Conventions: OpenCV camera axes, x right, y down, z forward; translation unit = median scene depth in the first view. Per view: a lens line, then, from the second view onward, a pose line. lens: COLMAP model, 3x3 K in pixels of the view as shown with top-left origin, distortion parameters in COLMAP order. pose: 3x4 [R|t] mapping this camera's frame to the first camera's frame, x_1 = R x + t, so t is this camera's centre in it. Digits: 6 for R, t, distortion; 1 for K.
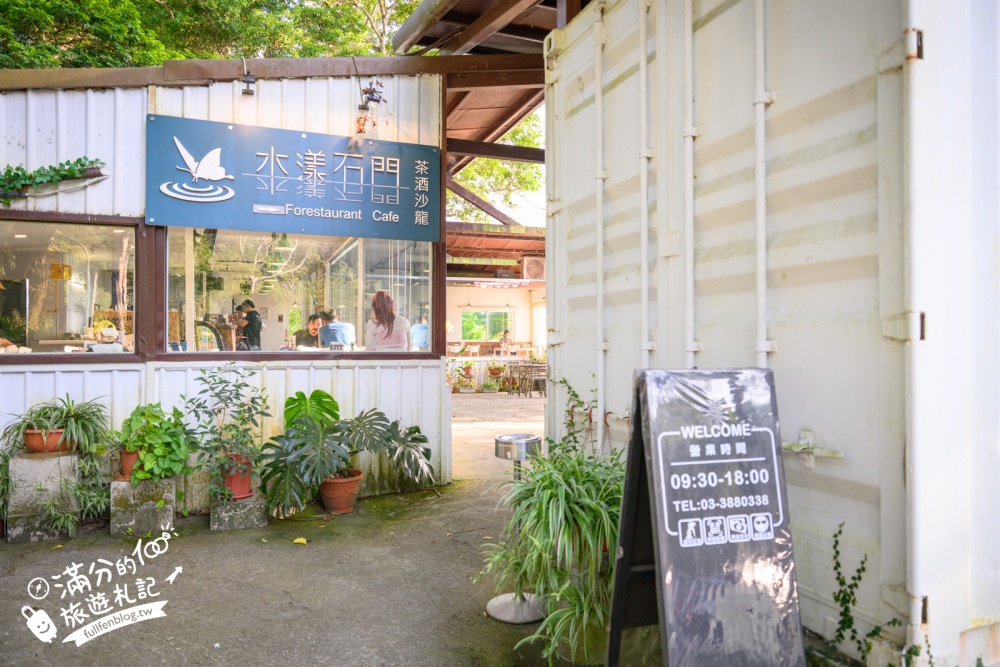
lens RADIAL K [[671.1, 0, 498.8], [0, 671.1, 343.8], [0, 0, 1]] dist [-0.011808, 0.008805]
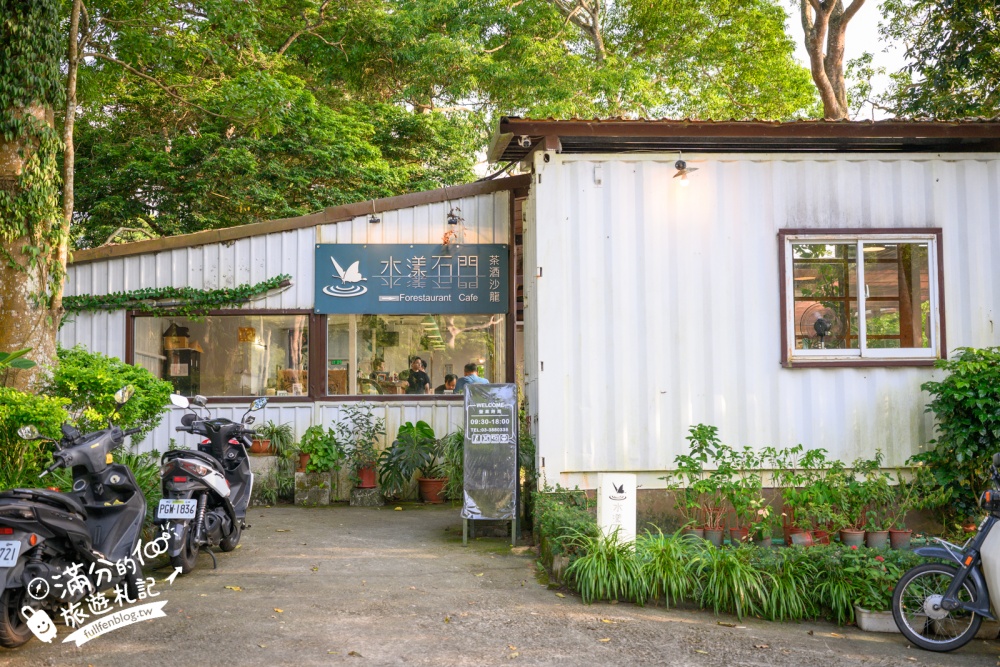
lens RADIAL K [[1181.9, 0, 500.4], [0, 1181.9, 332.7], [0, 0, 1]] dist [-0.054738, 0.000000]
pose [[0.942593, -0.033287, -0.332280, 0.811458], [0.007992, 0.996983, -0.077205, 0.084354], [0.333847, 0.070117, 0.940016, -1.471701]]
